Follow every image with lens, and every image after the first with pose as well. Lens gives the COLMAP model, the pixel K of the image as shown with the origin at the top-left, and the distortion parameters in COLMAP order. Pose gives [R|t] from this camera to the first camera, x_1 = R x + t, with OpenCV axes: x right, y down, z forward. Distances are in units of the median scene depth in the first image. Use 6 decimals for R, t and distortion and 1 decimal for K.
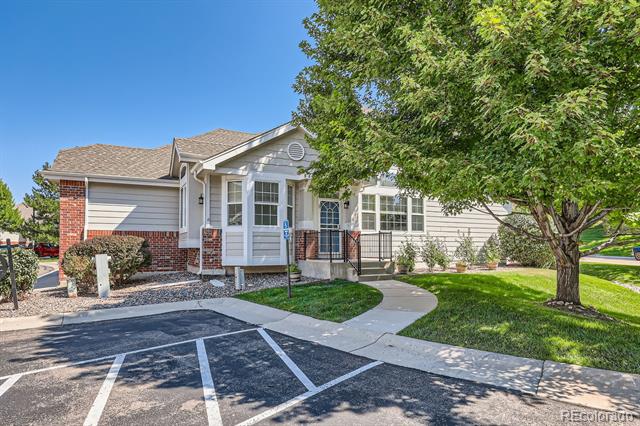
lens RADIAL K [[367.2, 0, 320.1], [0, 367.2, 235.6], [0, 0, 1]] dist [0.011813, -0.000125]
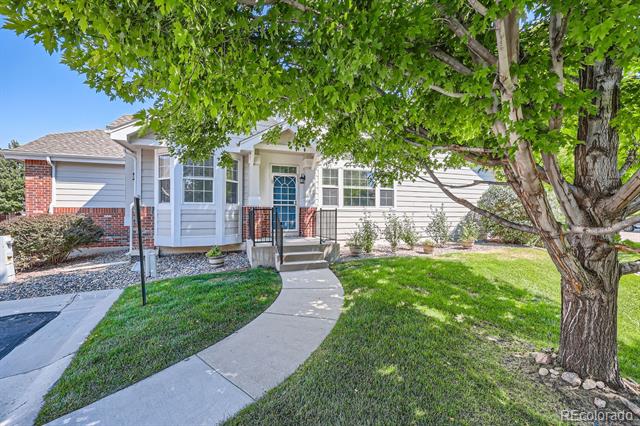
lens RADIAL K [[258.2, 0, 321.4], [0, 258.2, 213.9], [0, 0, 1]] dist [0.005545, 0.001103]
pose [[0.991752, 0.000070, -0.128168, 0.215289], [0.003743, 0.999557, 0.029510, -0.015326], [0.128114, -0.029746, 0.991313, 0.359937]]
